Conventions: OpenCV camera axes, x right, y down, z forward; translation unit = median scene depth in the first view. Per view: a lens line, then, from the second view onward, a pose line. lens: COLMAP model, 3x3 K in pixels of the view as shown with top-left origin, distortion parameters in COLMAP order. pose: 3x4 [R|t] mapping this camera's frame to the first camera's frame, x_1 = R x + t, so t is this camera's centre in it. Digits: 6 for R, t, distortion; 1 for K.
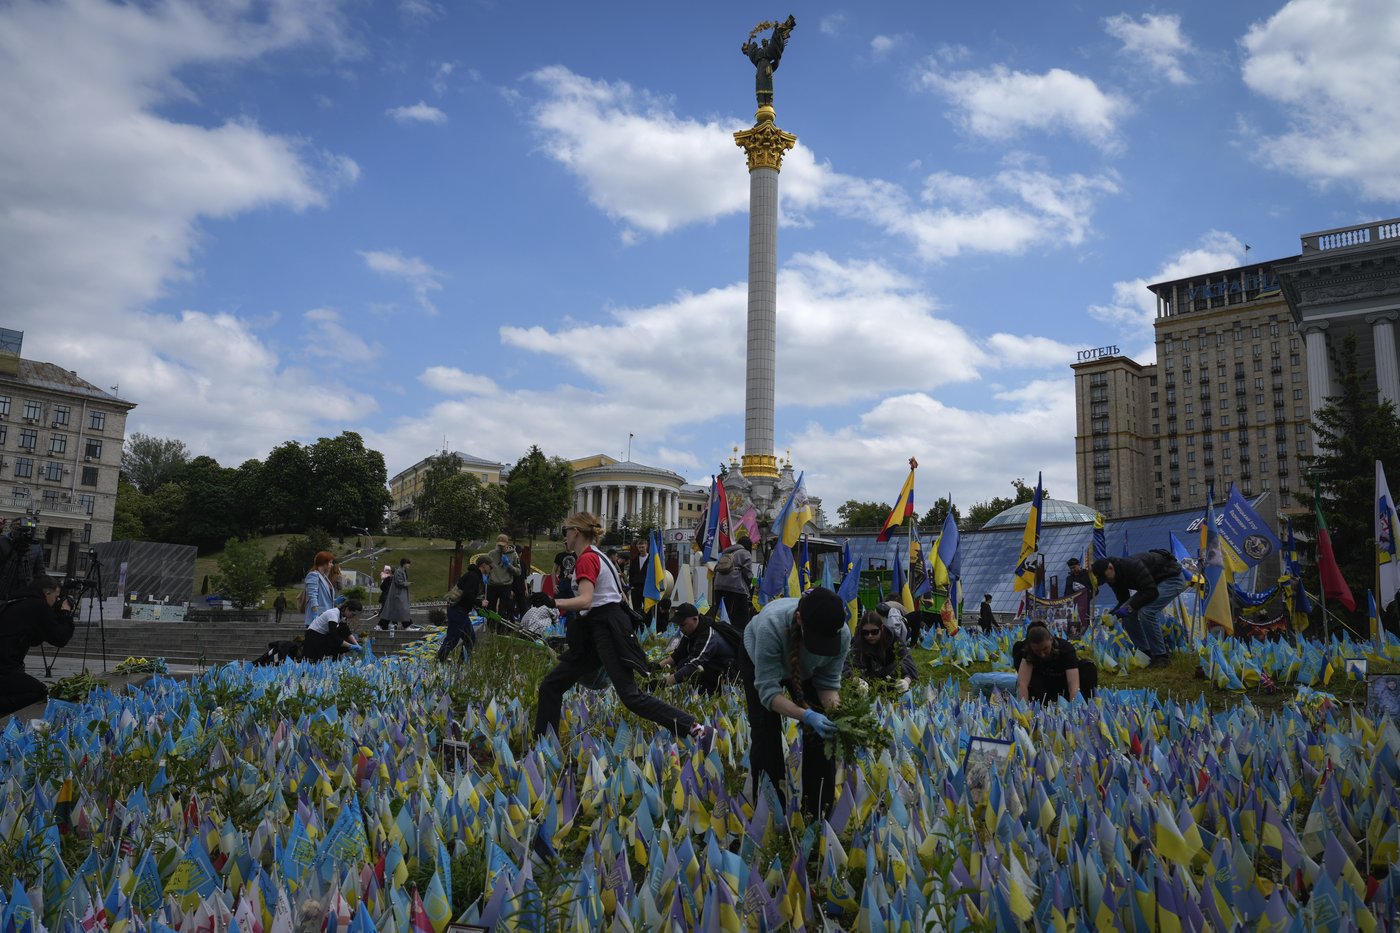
lens RADIAL K [[1099.9, 0, 700.0], [0, 1099.9, 466.5], [0, 0, 1]] dist [-0.006688, -0.007260]
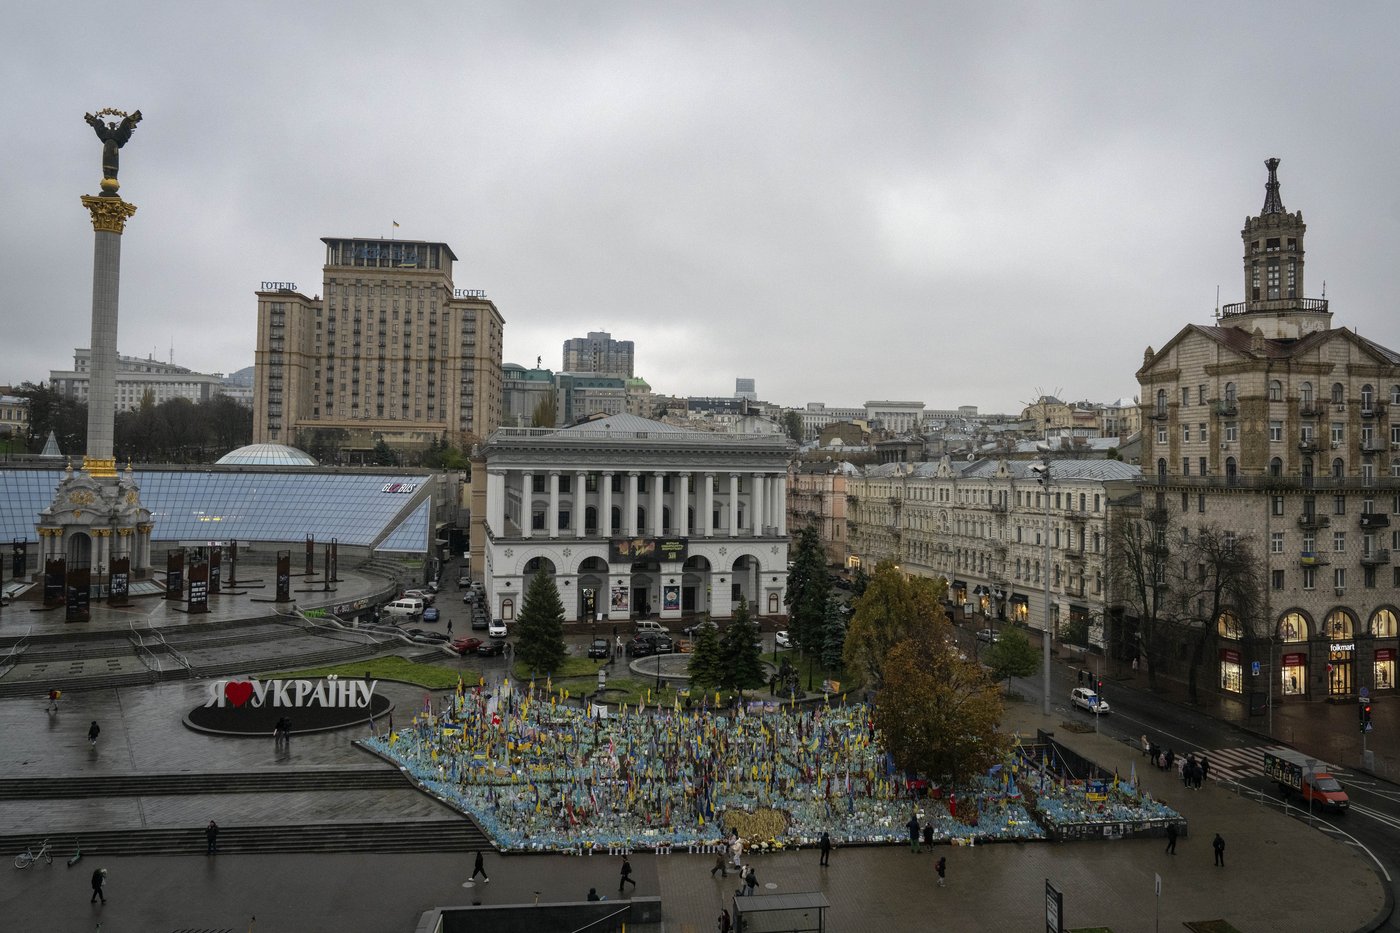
lens RADIAL K [[978.6, 0, 740.9], [0, 978.6, 431.8], [0, 0, 1]] dist [-0.010872, -0.002098]
pose [[0.642314, 0.011083, 0.766362, -0.163157], [-0.131124, 0.986743, 0.095630, -0.118853], [-0.755142, -0.161913, 0.635252, -0.153706]]
